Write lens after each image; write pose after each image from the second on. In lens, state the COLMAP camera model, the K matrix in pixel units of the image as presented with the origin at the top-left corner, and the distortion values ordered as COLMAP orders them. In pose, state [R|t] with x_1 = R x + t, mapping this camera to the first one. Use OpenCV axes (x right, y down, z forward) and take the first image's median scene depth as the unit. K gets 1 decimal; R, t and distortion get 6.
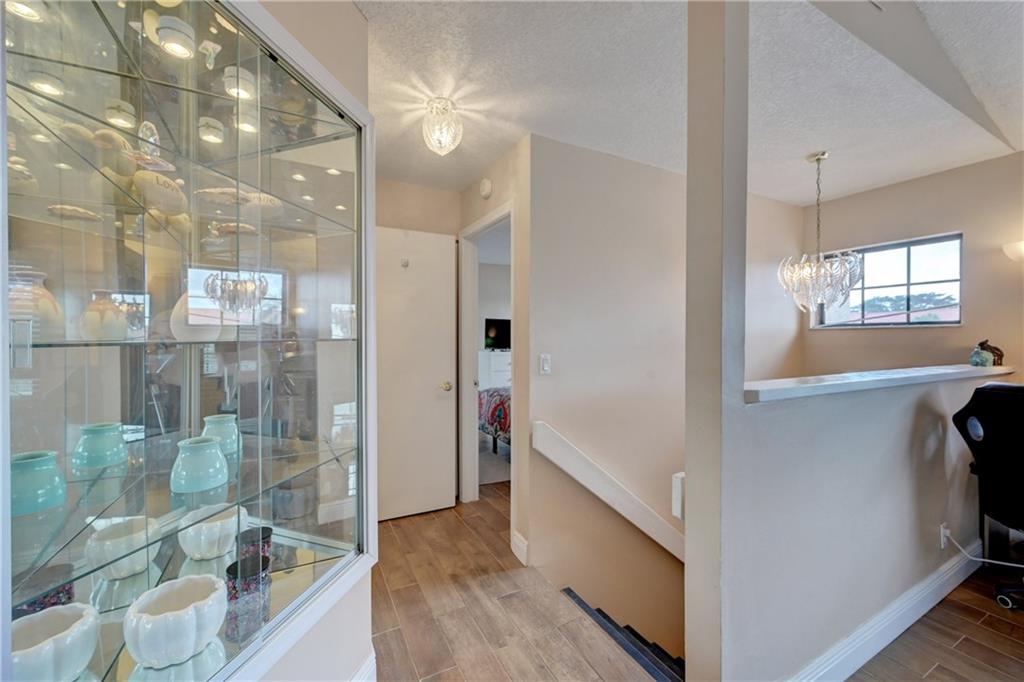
lens RADIAL K [[403.2, 0, 512.6], [0, 403.2, 338.2], [0, 0, 1]] dist [0.000276, 0.000066]
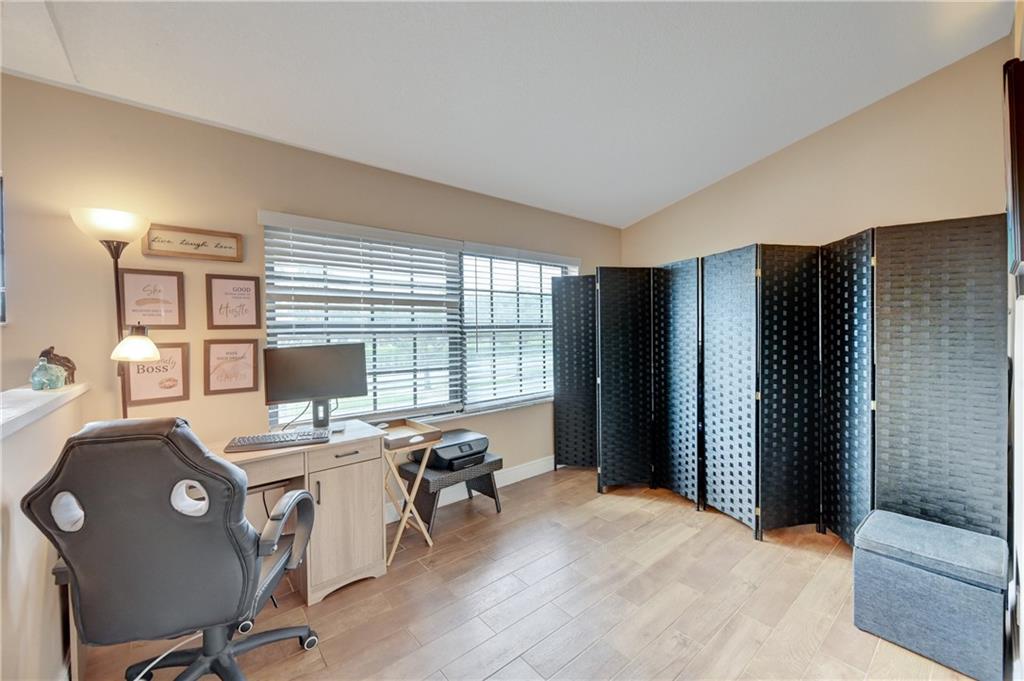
lens RADIAL K [[403.2, 0, 512.6], [0, 403.2, 337.7], [0, 0, 1]] dist [0.000276, 0.000066]
pose [[-0.202498, -0.020018, 0.979078, 0.388883], [0.011398, 0.999675, 0.022797, -0.017879], [-0.979216, 0.015776, -0.202204, 0.408995]]
